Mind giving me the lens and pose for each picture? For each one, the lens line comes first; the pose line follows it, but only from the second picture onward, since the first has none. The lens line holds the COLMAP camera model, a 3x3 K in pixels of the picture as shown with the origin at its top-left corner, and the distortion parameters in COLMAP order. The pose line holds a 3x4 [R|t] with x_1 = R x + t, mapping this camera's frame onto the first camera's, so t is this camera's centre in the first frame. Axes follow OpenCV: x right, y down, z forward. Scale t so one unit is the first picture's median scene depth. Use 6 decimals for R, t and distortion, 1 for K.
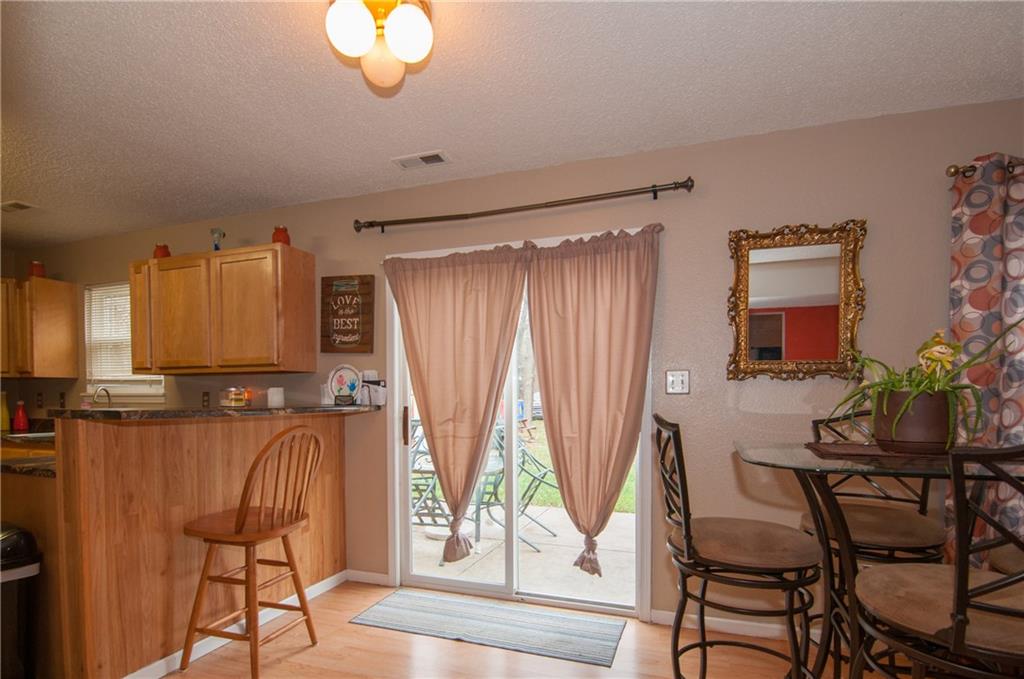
lens RADIAL K [[498.3, 0, 511.6], [0, 498.3, 407.0], [0, 0, 1]] dist [-0.022649, -0.001514]
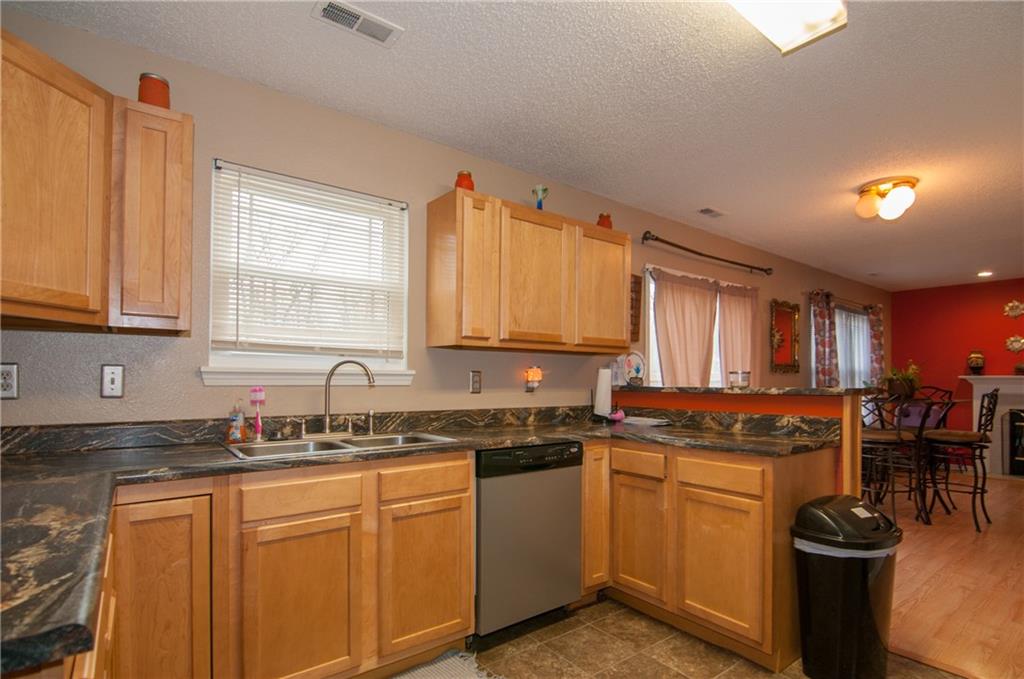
lens RADIAL K [[505.5, 0, 519.0], [0, 505.5, 375.5], [0, 0, 1]] dist [-0.010776, -0.000352]
pose [[0.551201, 0.010161, 0.834311, -1.795979], [0.009517, 0.999784, -0.018464, -0.011122], [-0.834318, 0.018118, 0.550985, 0.716360]]
